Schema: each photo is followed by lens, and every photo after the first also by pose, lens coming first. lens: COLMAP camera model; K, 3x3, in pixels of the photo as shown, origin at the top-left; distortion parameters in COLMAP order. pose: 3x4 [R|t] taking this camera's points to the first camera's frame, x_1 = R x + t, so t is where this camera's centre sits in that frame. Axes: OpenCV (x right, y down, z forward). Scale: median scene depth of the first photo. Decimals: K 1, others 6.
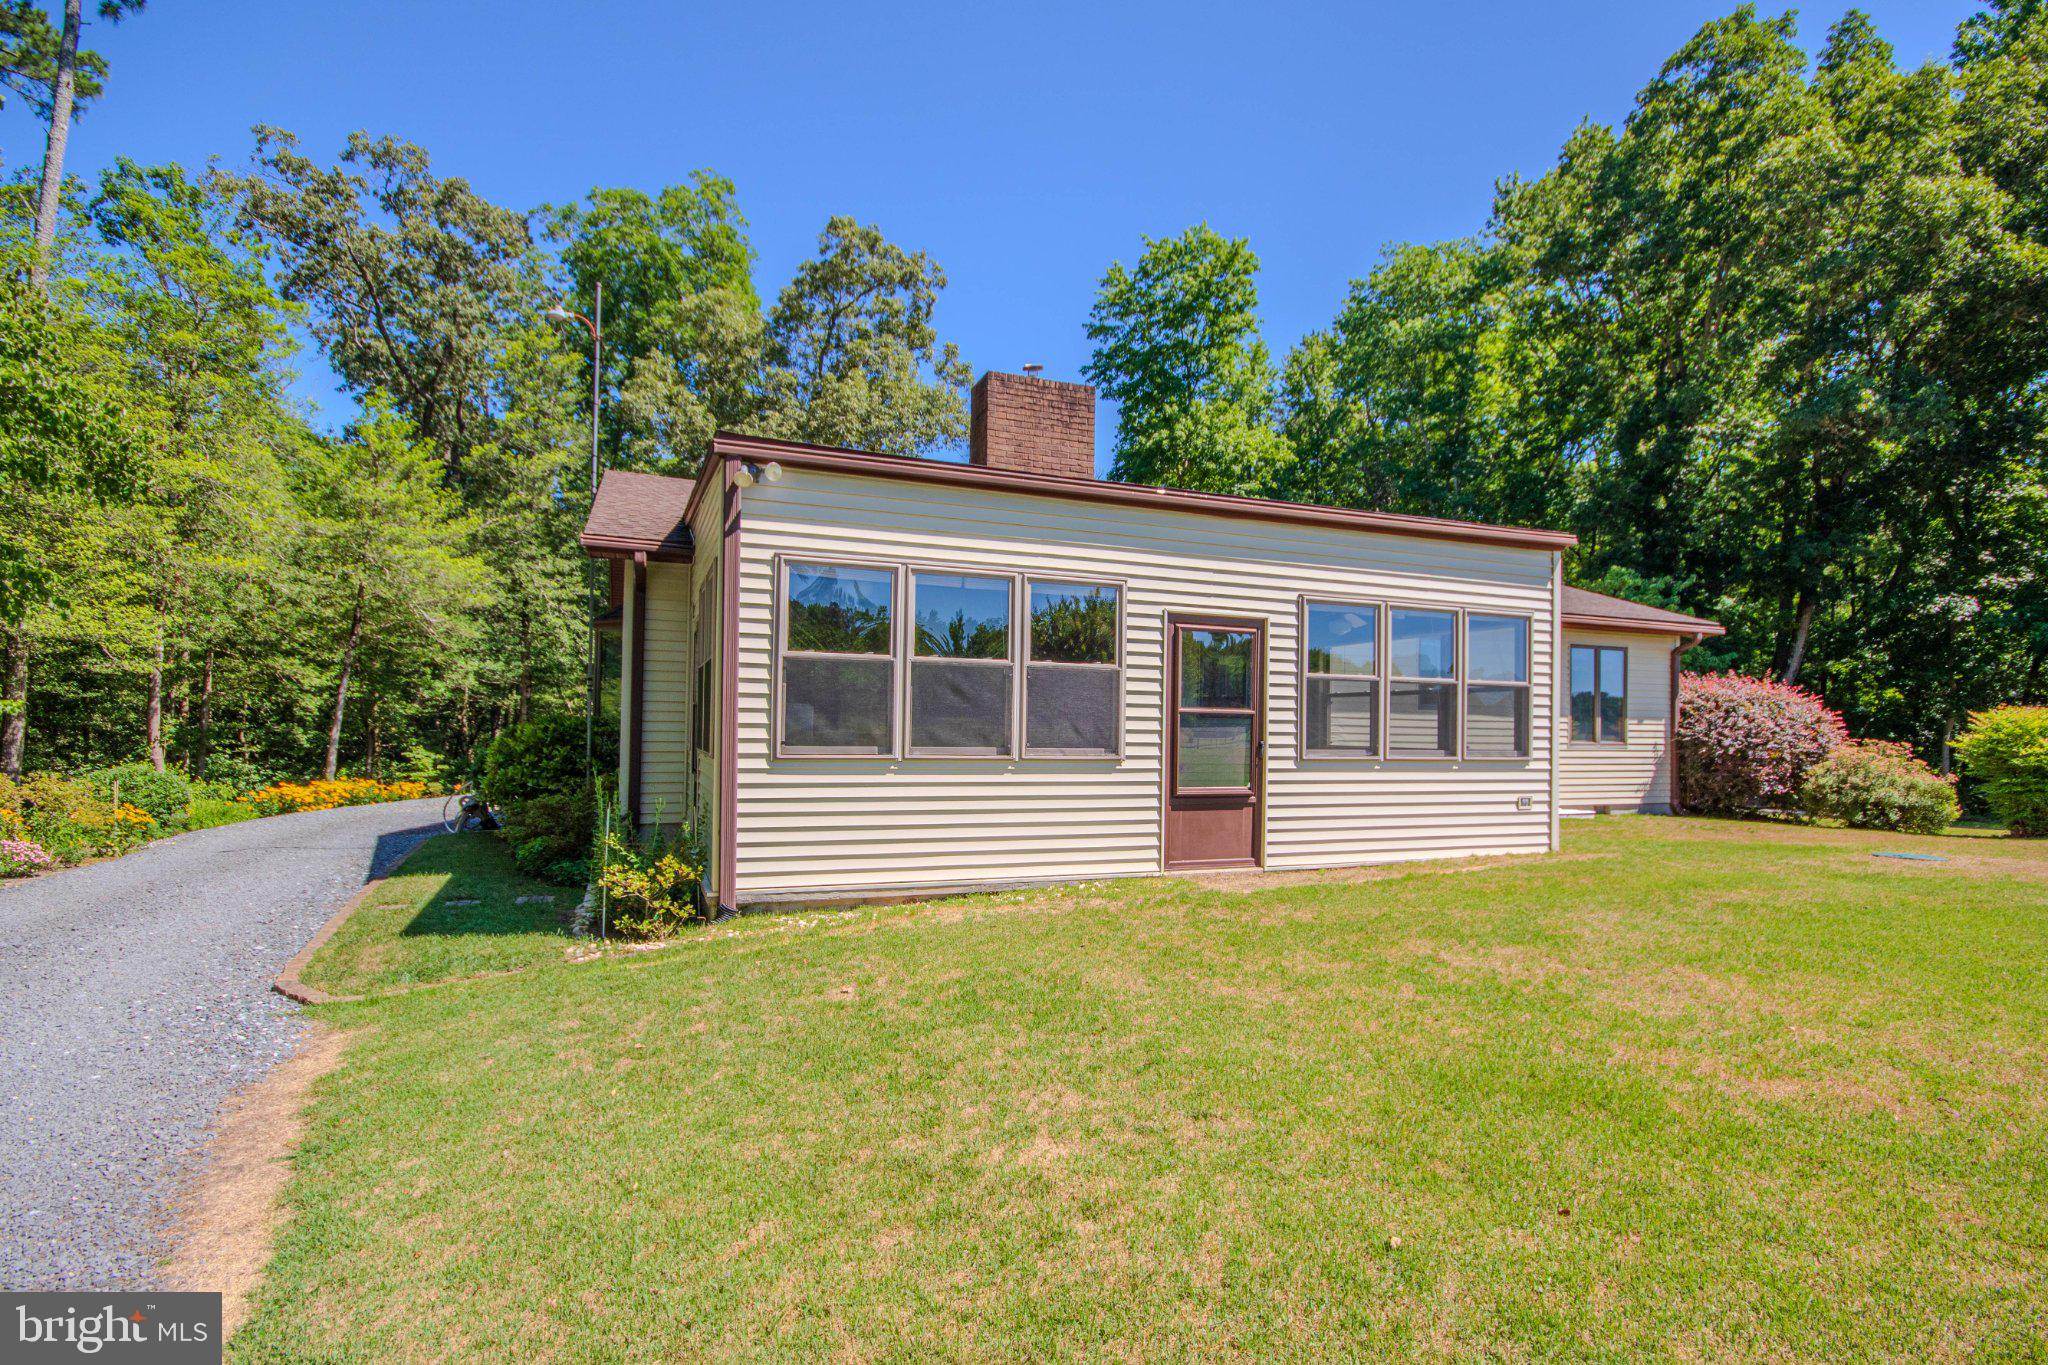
lens RADIAL K [[950.8, 0, 1026.4], [0, 950.8, 711.3], [0, 0, 1]] dist [-0.000865, -0.000249]
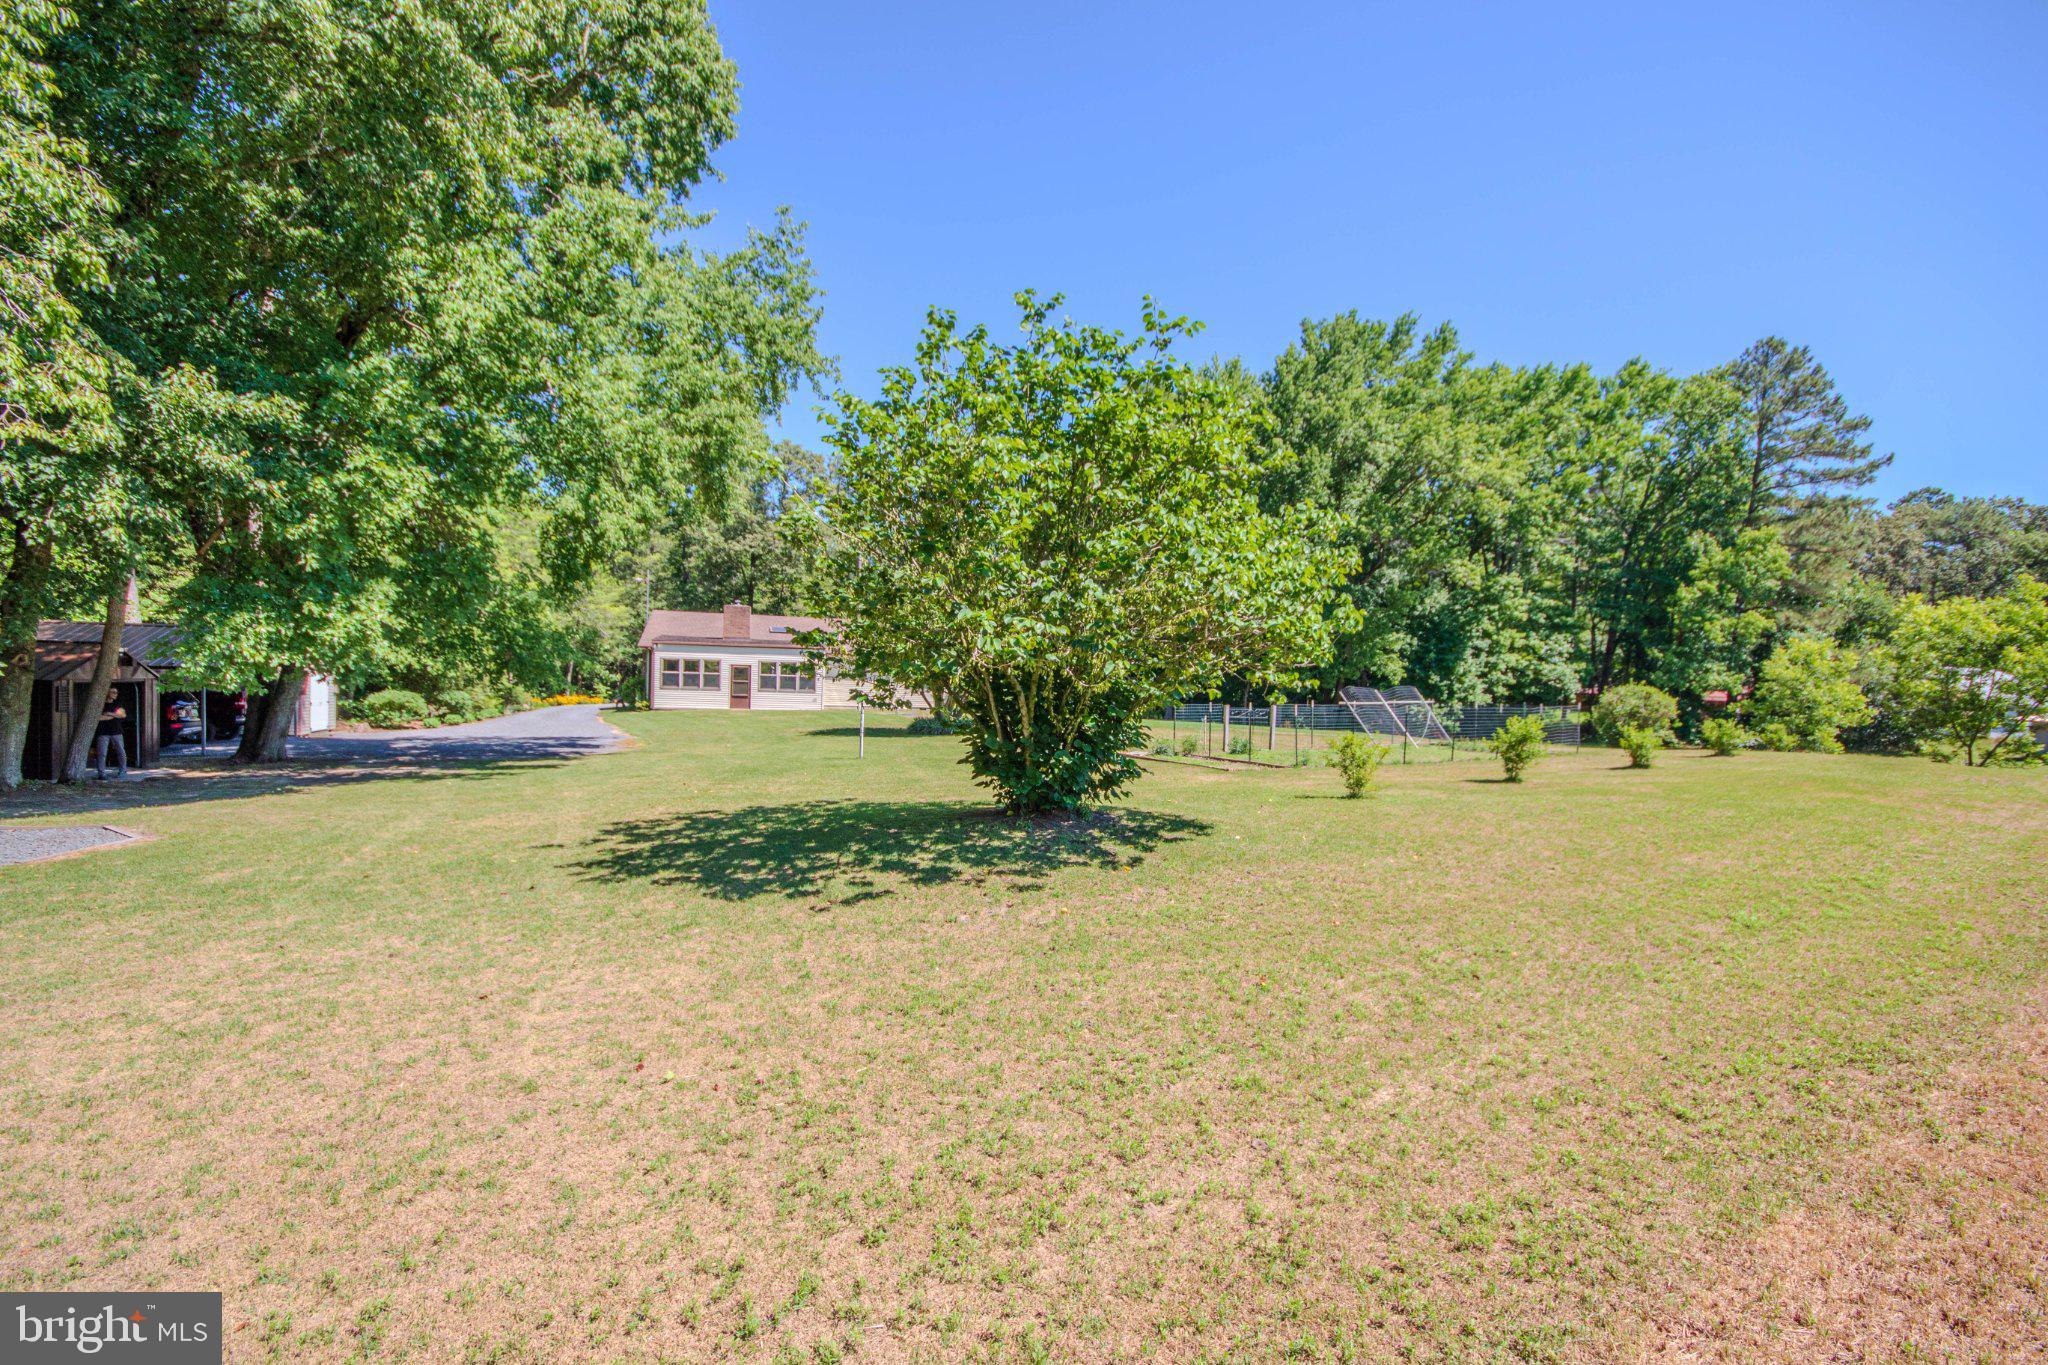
lens RADIAL K [[950.8, 0, 1026.4], [0, 950.8, 711.3], [0, 0, 1]] dist [-0.000865, -0.000249]
pose [[0.991549, 0.023475, -0.127590, 2.714718], [-0.016167, 0.998185, 0.058012, -0.185268], [0.128720, -0.055459, 0.990129, -4.586678]]
